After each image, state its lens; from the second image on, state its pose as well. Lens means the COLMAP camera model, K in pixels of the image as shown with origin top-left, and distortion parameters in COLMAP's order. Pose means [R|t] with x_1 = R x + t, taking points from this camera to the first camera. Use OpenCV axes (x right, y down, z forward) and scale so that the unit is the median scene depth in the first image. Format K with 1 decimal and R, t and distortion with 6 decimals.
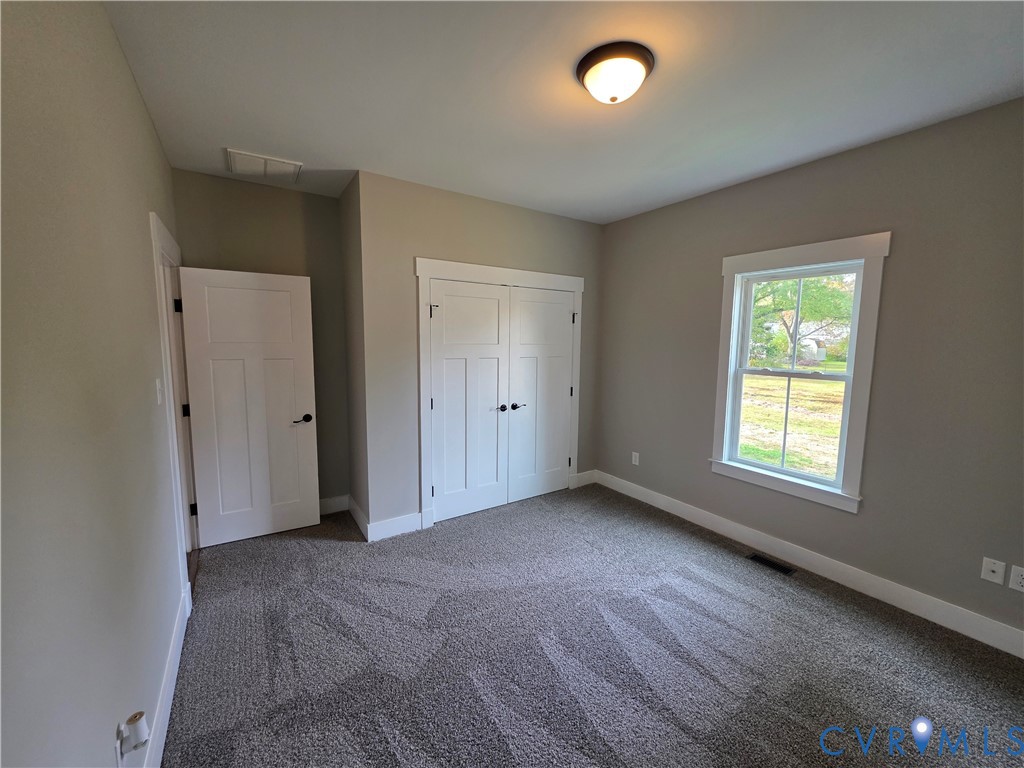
lens RADIAL K [[411.4, 0, 518.9], [0, 411.4, 380.8], [0, 0, 1]] dist [0.001770, 0.000402]
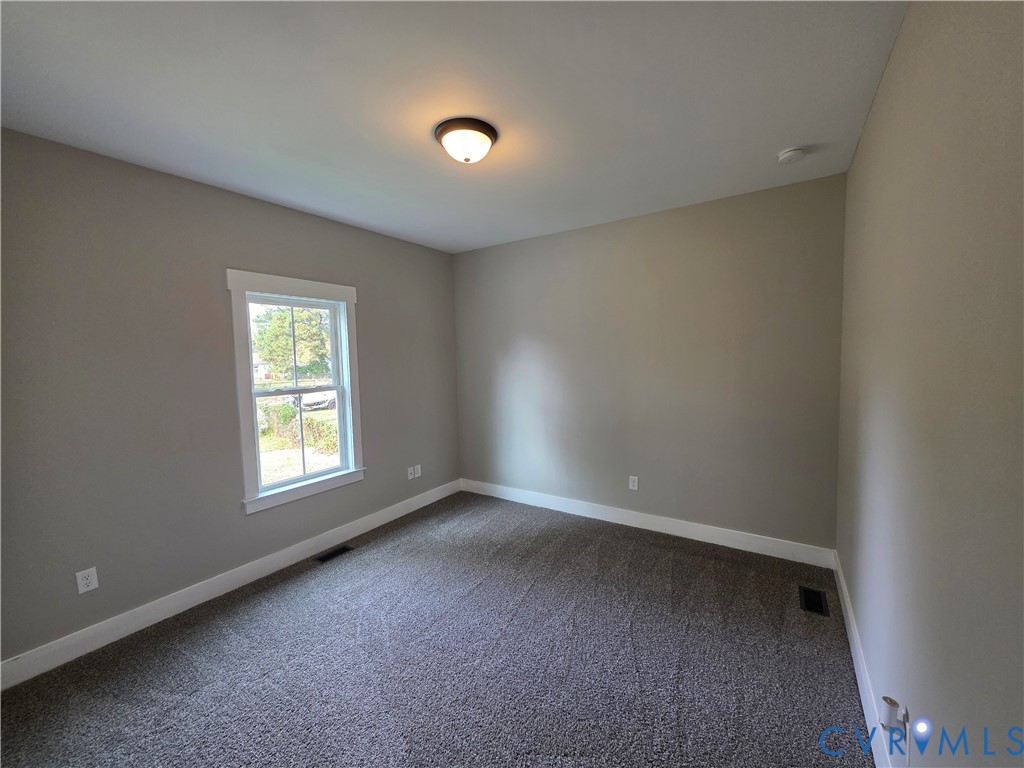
lens RADIAL K [[409.3, 0, 516.2], [0, 409.3, 384.0], [0, 0, 1]] dist [0.000037, 0.000054]
pose [[-0.391066, -0.074442, 0.917347, -0.572520], [0.105403, 0.986543, 0.124990, -0.108203], [-0.914307, 0.145570, -0.377957, 0.851991]]
